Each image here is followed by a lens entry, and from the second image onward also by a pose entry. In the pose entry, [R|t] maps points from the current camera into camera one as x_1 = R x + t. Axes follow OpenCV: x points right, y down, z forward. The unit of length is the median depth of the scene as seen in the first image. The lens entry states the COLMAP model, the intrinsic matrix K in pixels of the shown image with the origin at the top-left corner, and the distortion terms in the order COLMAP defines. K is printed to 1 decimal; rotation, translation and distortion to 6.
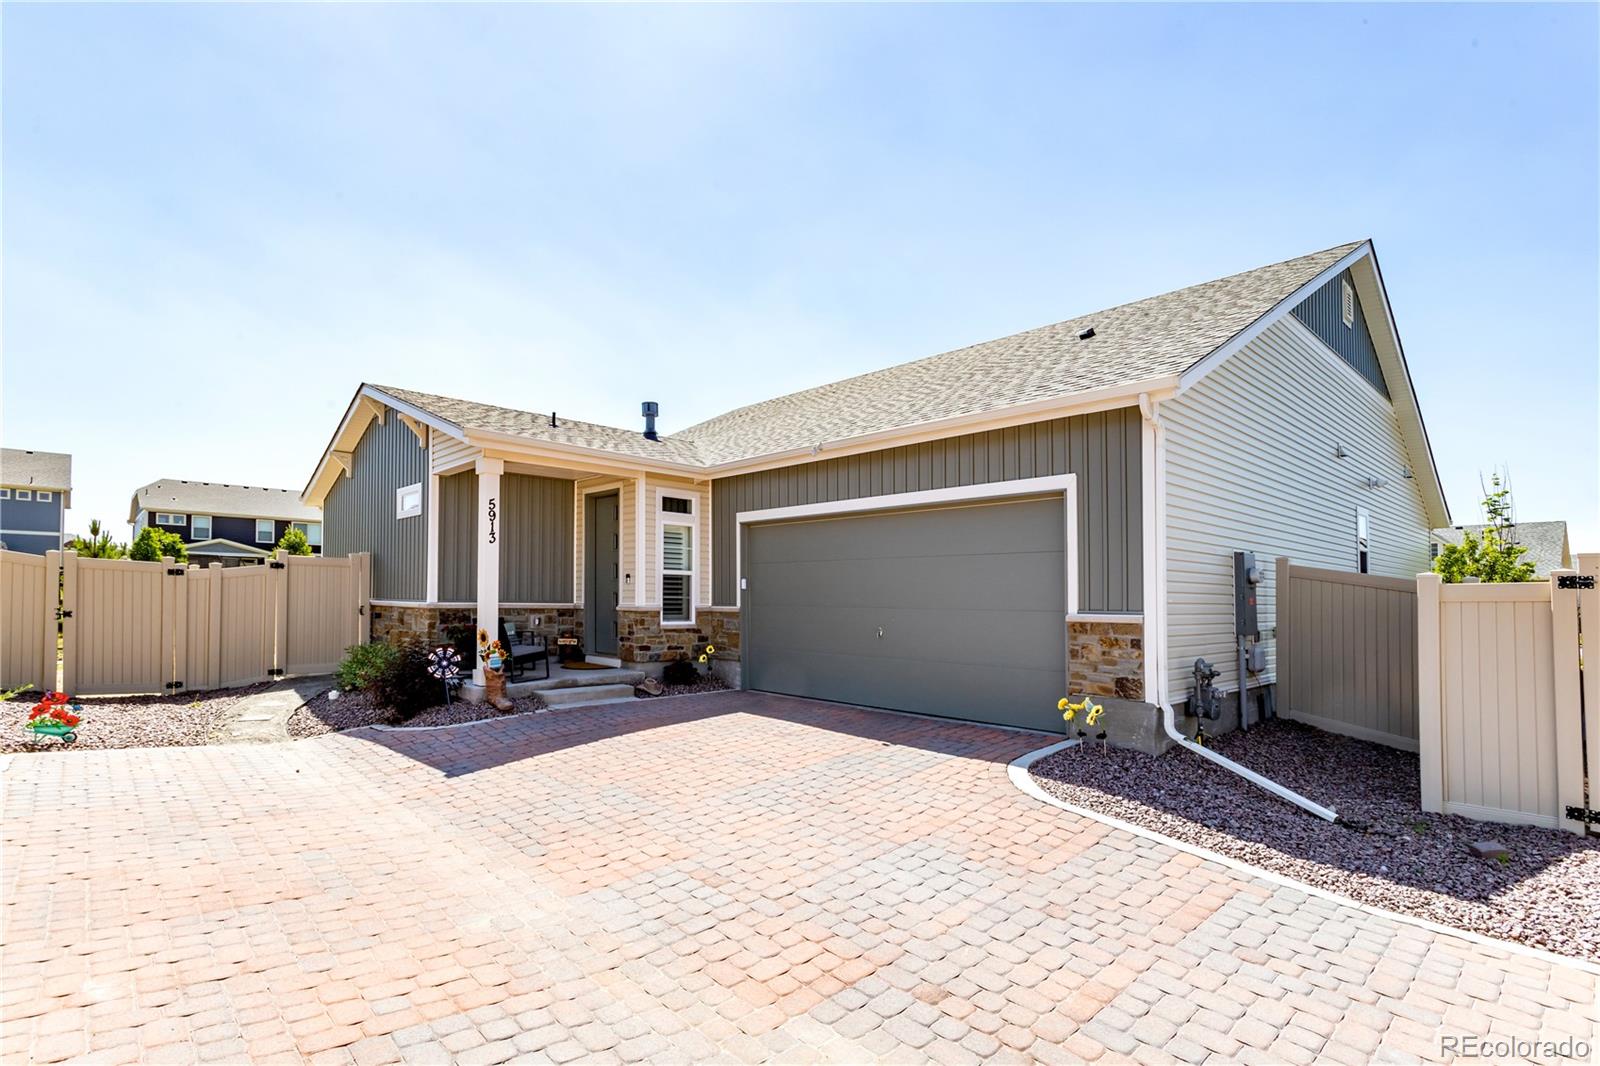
lens RADIAL K [[765.2, 0, 839.8], [0, 765.2, 607.8], [0, 0, 1]] dist [0.002336, 0.000942]
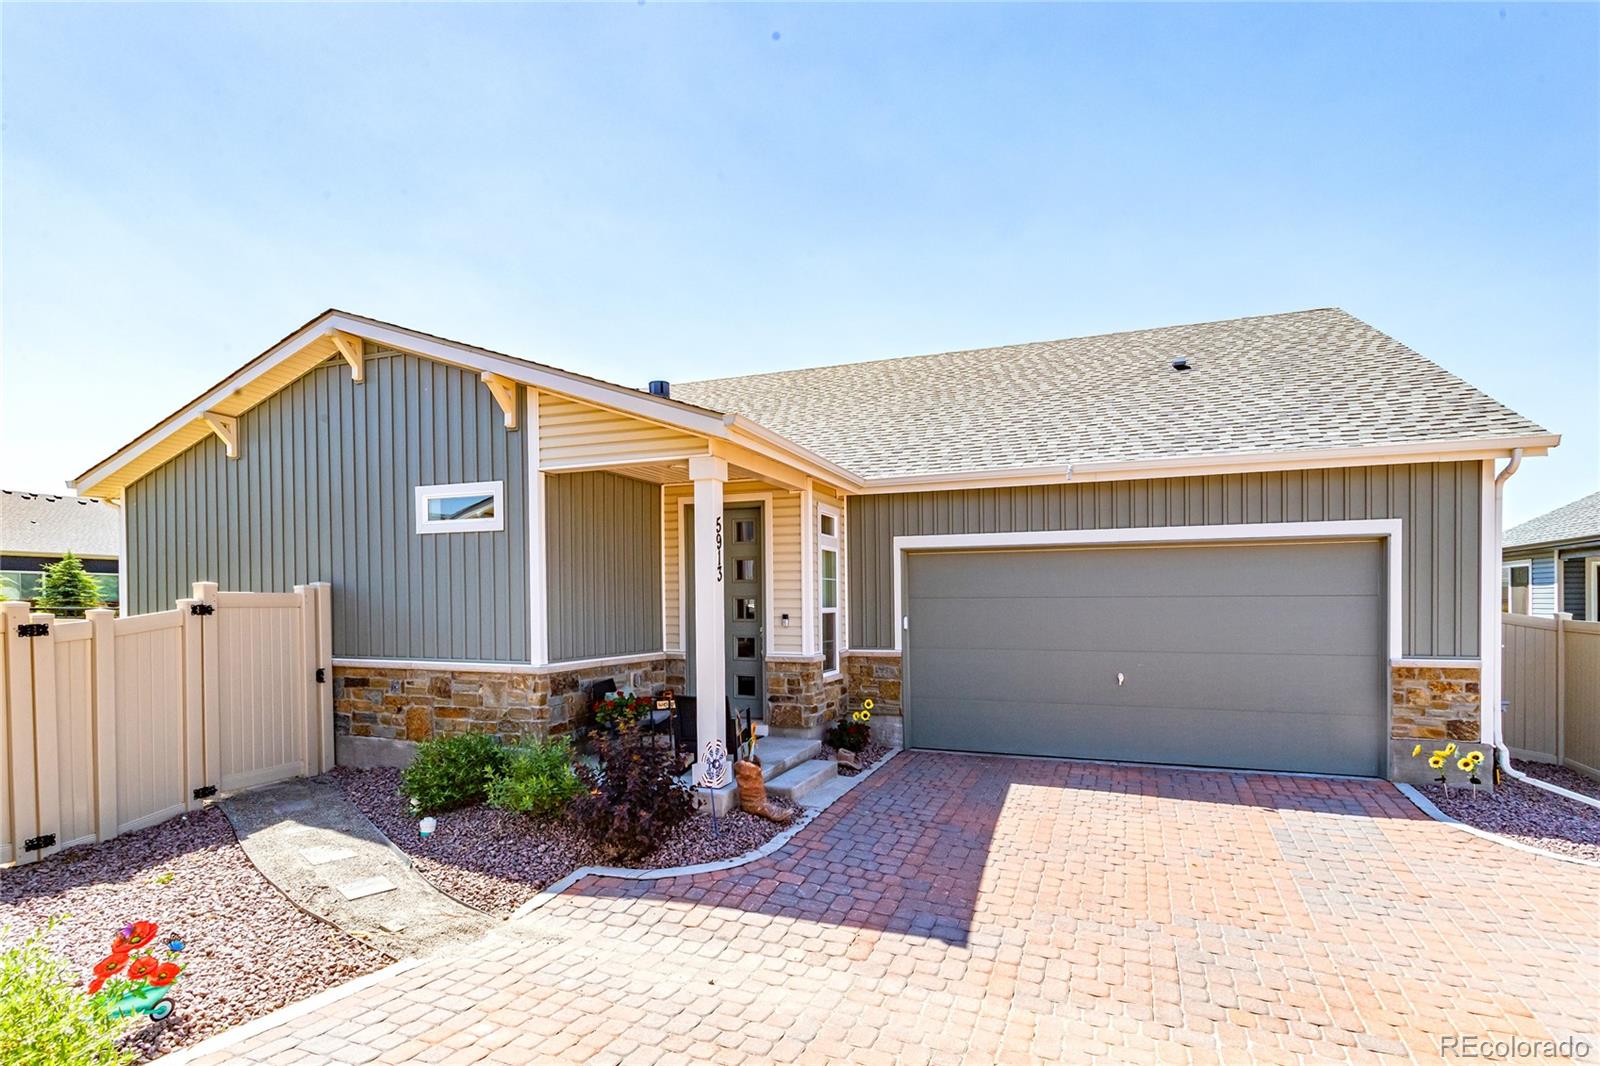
lens RADIAL K [[785.9, 0, 806.2], [0, 785.9, 635.0], [0, 0, 1]] dist [0.003716, 0.000206]
pose [[0.906248, -0.030848, 0.421620, -0.588197], [0.015658, 0.999099, 0.039445, -0.053905], [-0.422457, -0.029146, 0.905914, 0.275727]]
